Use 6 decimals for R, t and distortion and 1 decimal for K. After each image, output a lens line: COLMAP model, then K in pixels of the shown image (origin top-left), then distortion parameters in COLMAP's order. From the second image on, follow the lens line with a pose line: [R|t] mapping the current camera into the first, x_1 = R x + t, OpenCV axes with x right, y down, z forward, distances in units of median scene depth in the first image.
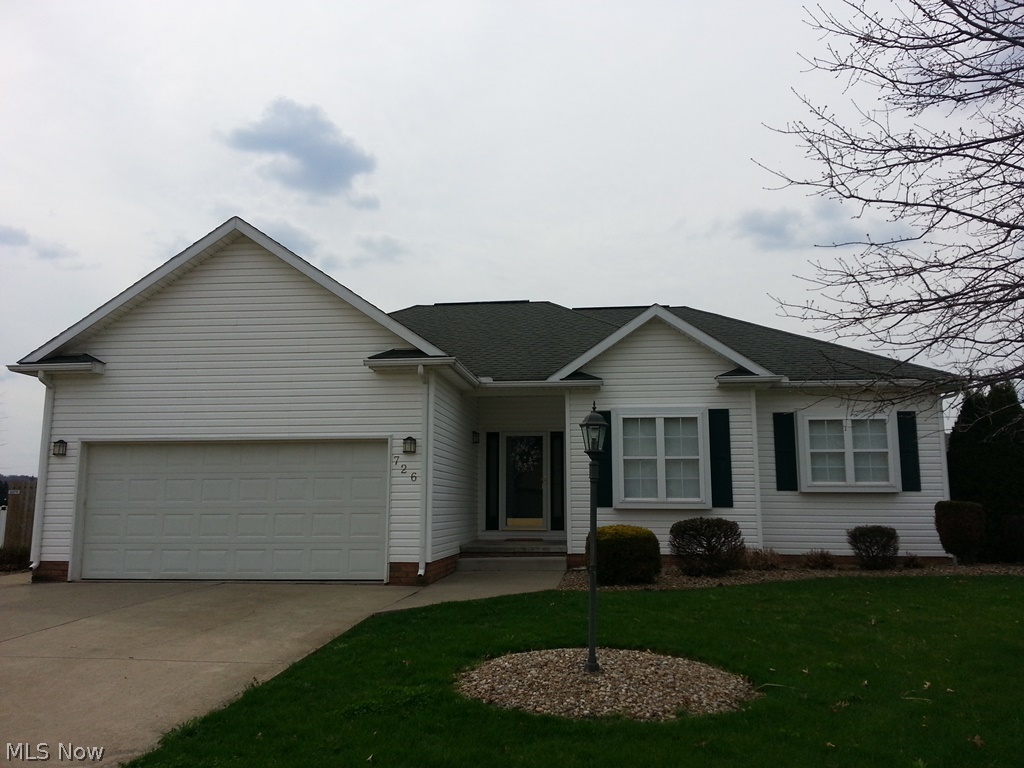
lens RADIAL K [[841.8, 0, 490.8], [0, 841.8, 382.1], [0, 0, 1]] dist [0.109079, -0.160073]
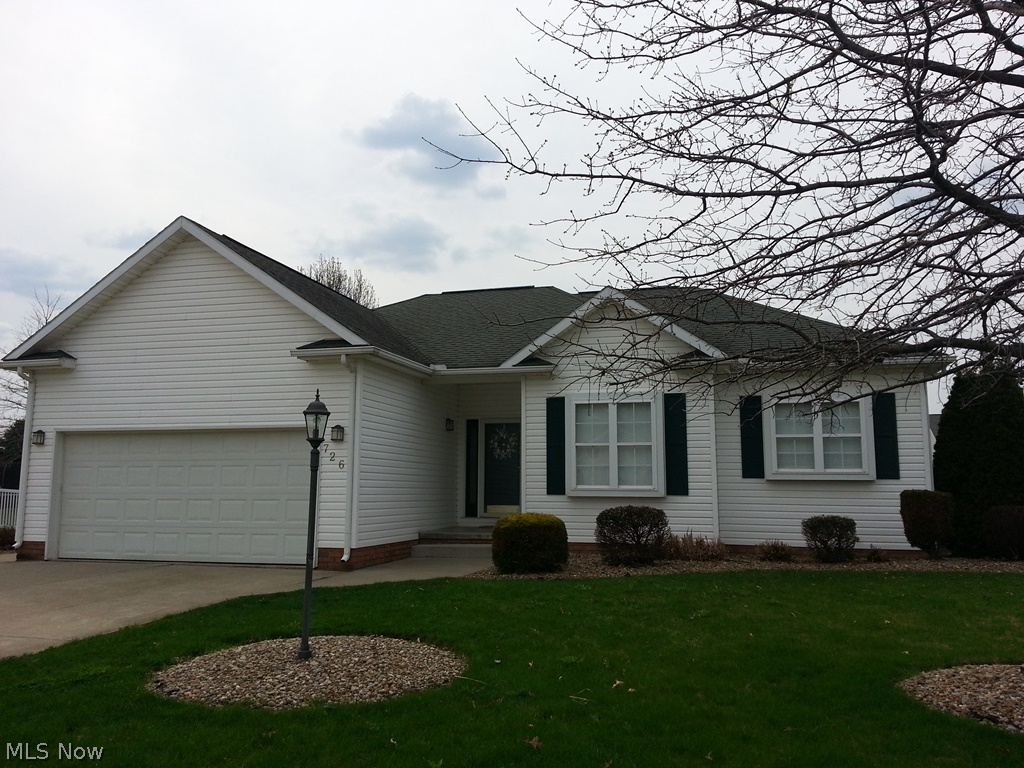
lens RADIAL K [[841.8, 0, 490.8], [0, 841.8, 382.1], [0, 0, 1]] dist [0.109079, -0.160073]
pose [[0.986539, -0.015947, -0.162745, 0.236414], [0.018421, 0.999736, 0.013705, 0.002301], [0.162483, -0.016519, 0.986573, 0.022495]]
